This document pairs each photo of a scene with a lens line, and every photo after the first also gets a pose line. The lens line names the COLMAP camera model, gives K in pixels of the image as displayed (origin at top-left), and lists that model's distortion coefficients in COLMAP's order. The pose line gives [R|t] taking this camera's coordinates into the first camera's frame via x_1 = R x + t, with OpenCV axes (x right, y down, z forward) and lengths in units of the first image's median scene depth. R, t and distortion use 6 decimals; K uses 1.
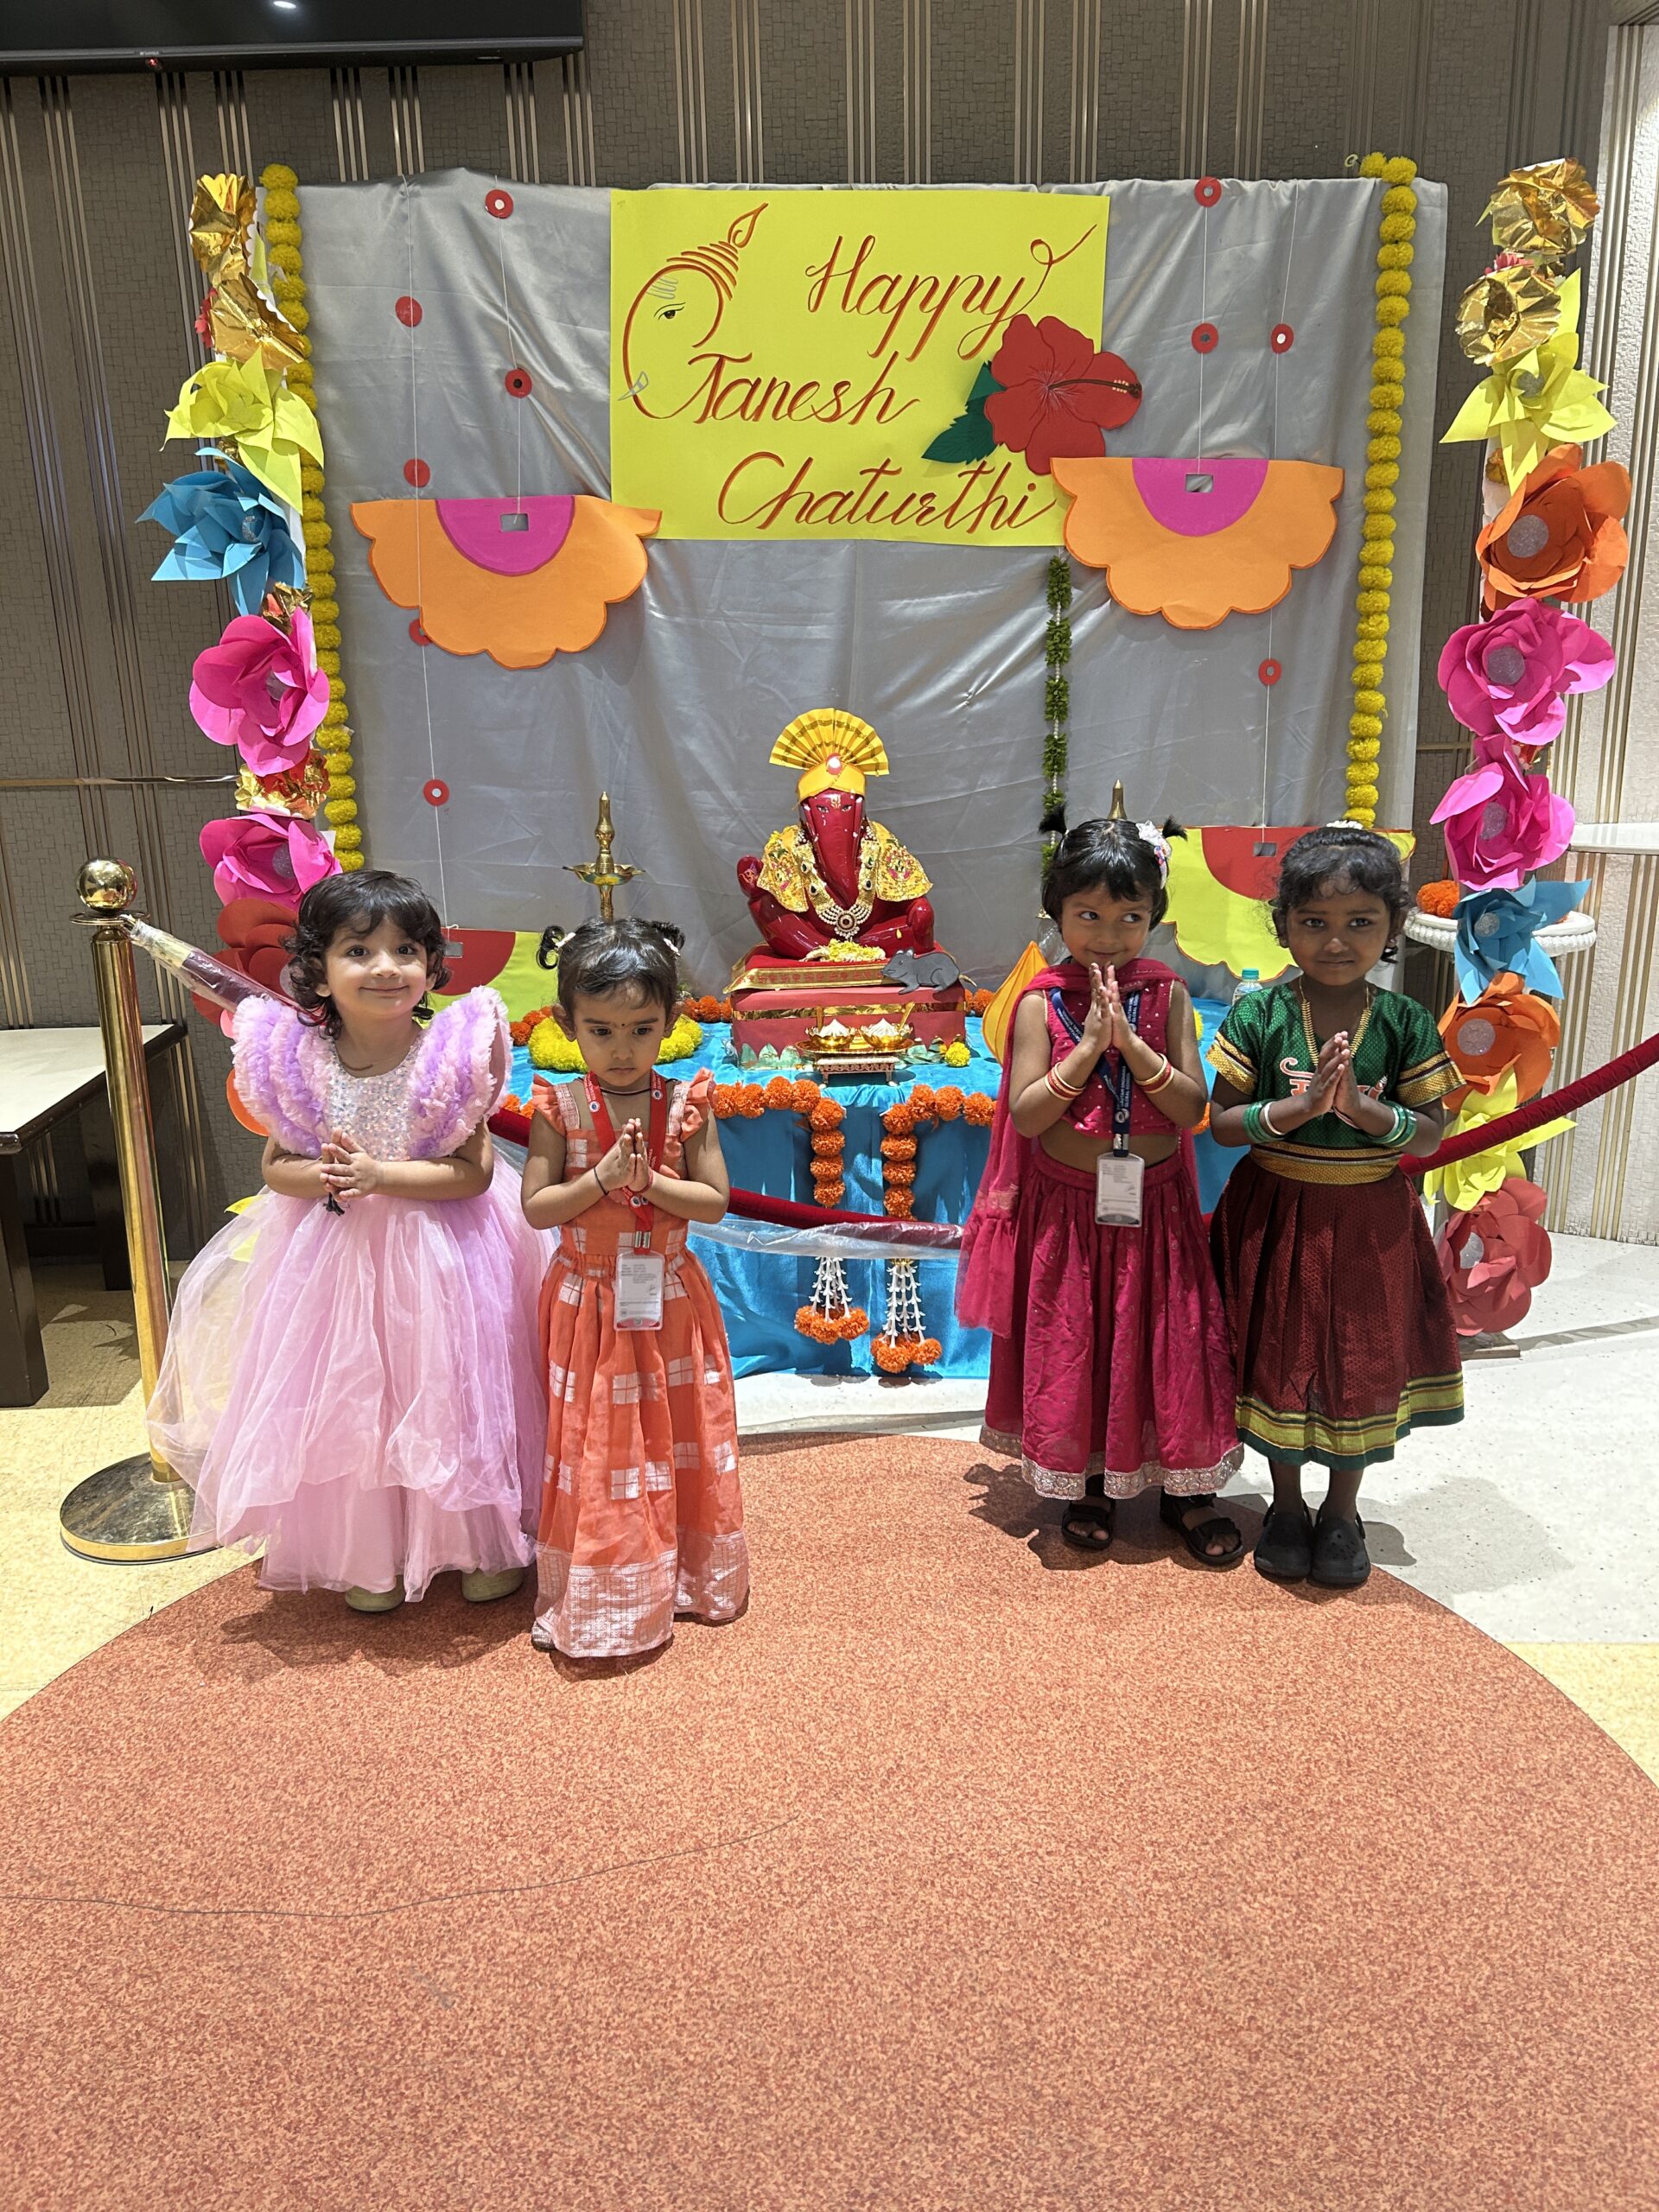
lens RADIAL K [[1653.1, 0, 829.5], [0, 1653.1, 1106.0], [0, 0, 1]] dist [0.056282, -0.008969]
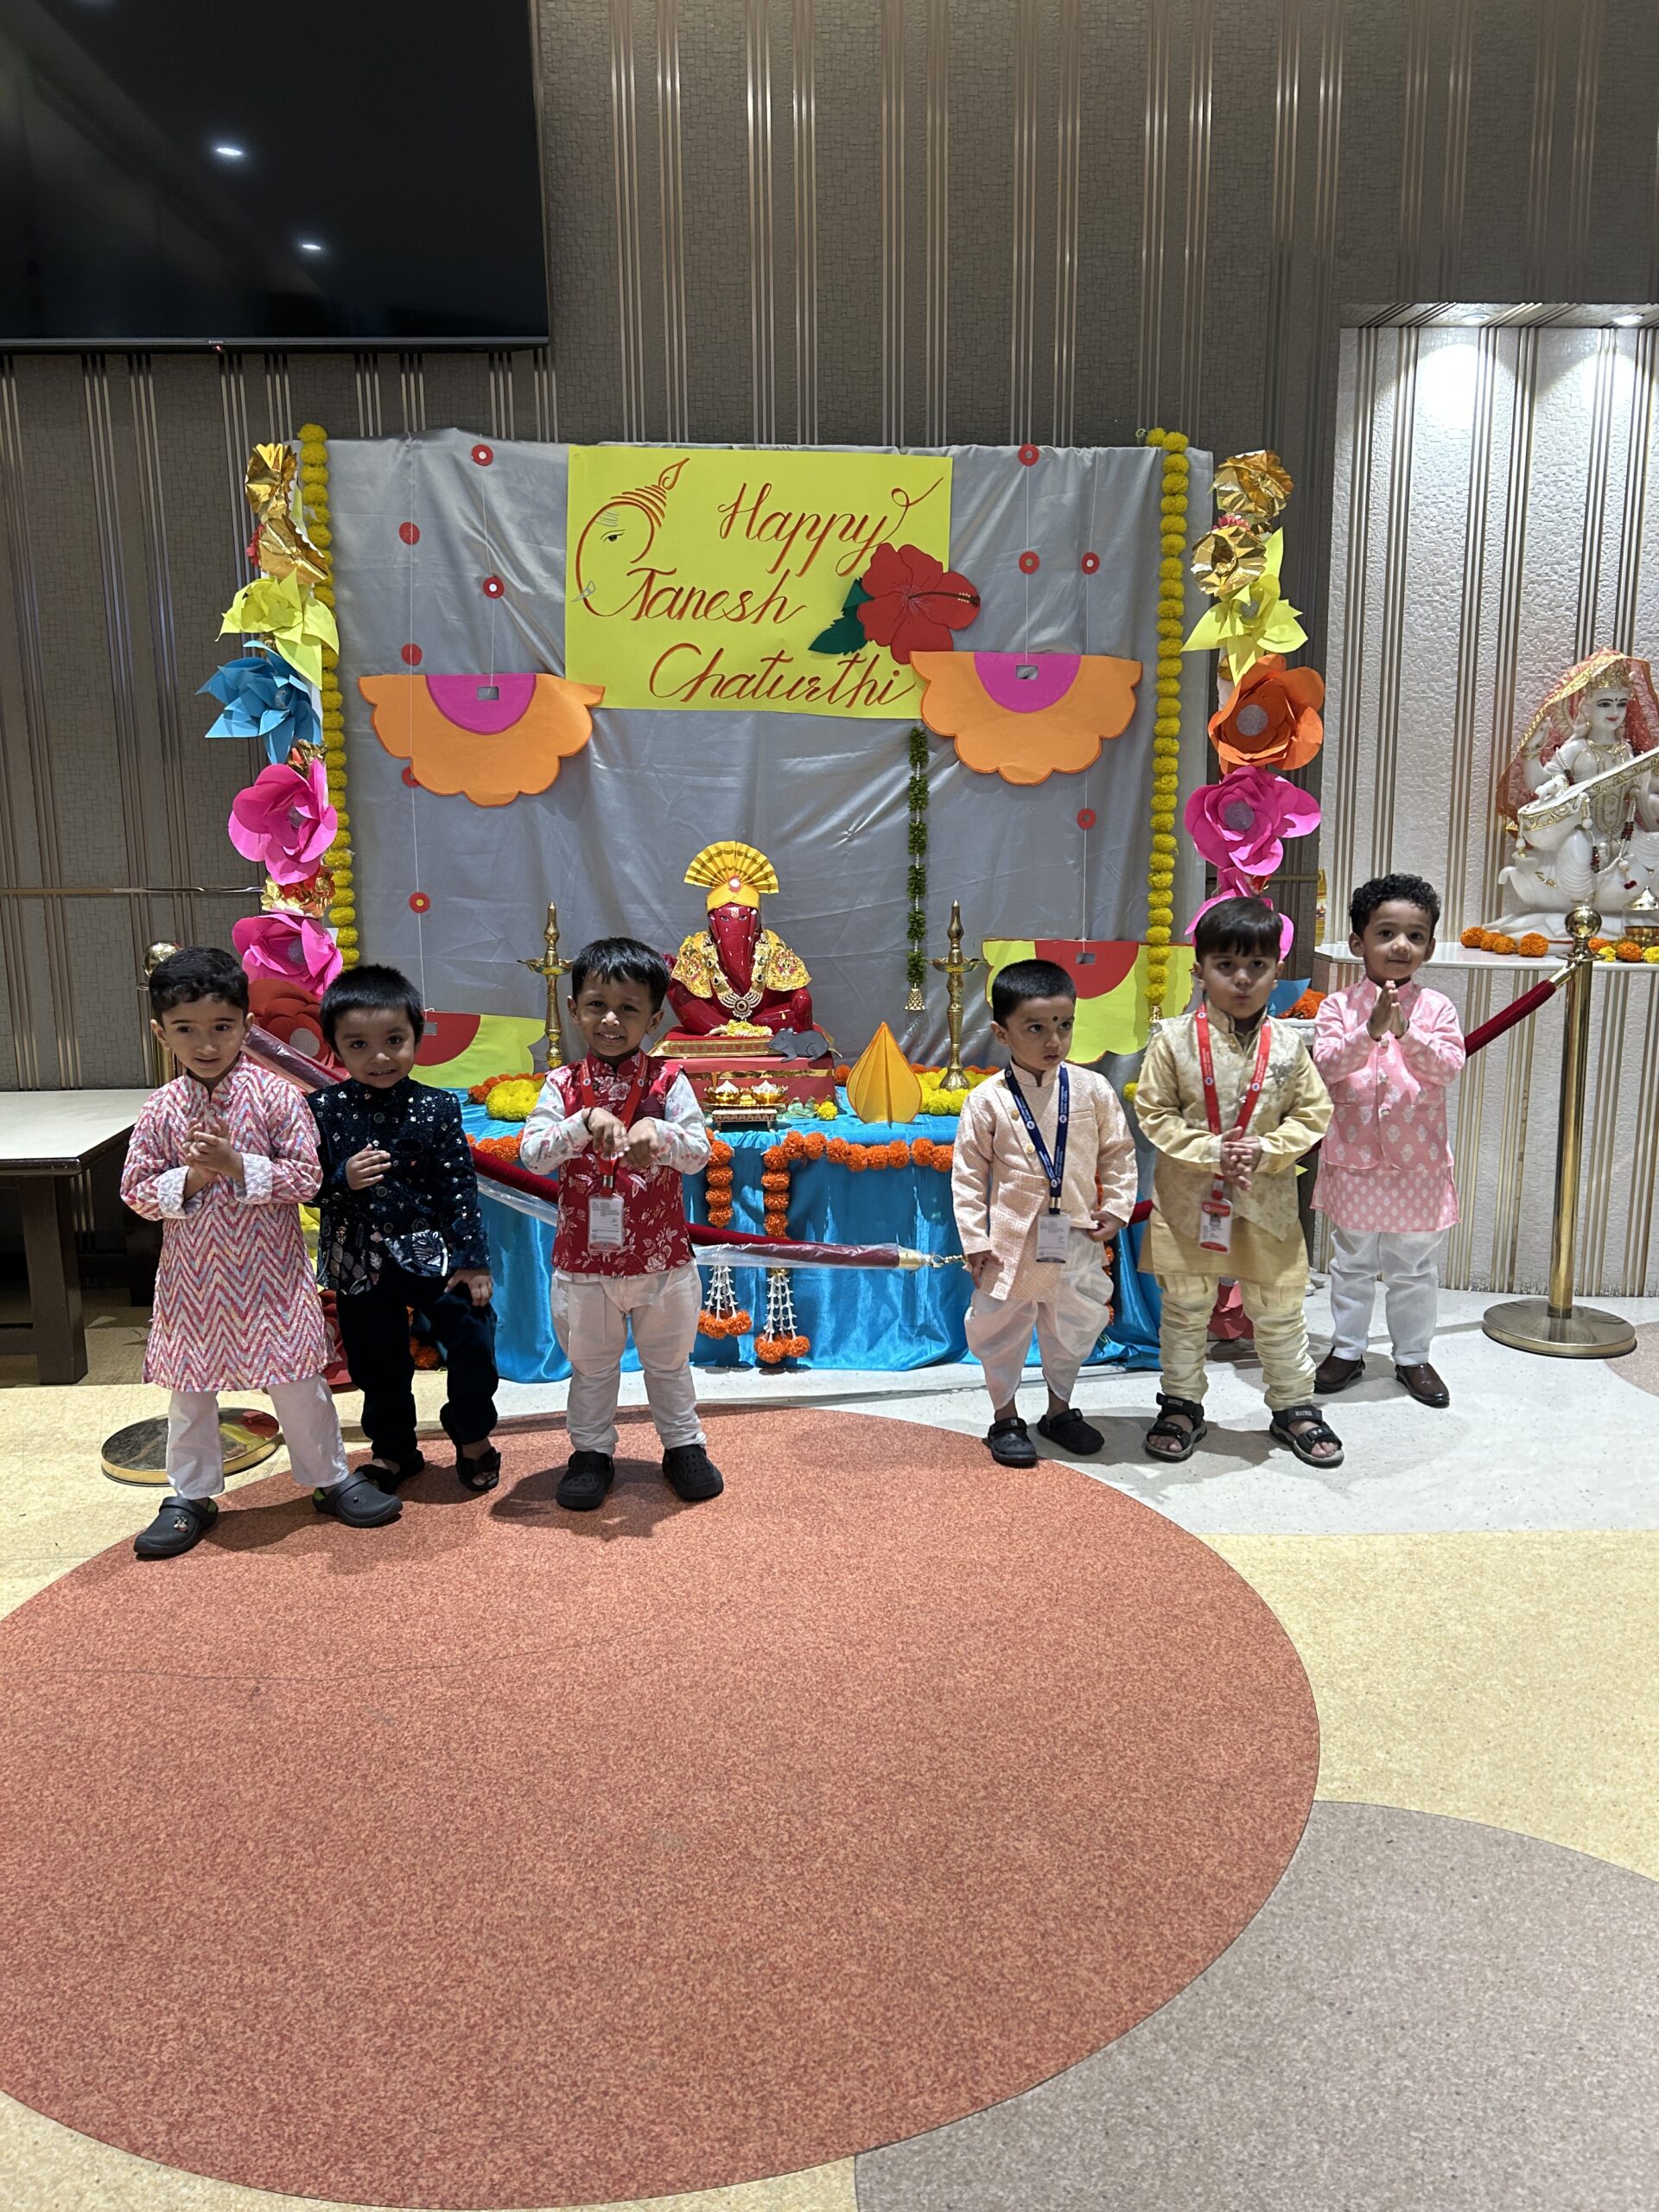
lens RADIAL K [[1662.5, 0, 829.5], [0, 1662.5, 1106.0], [0, 0, 1]] dist [0.157491, -0.252000]
pose [[0.999919, 0.012517, 0.002416, 0.074463], [-0.012278, 0.996585, -0.081654, 0.067091], [-0.003430, 0.081618, 0.996658, -0.263331]]
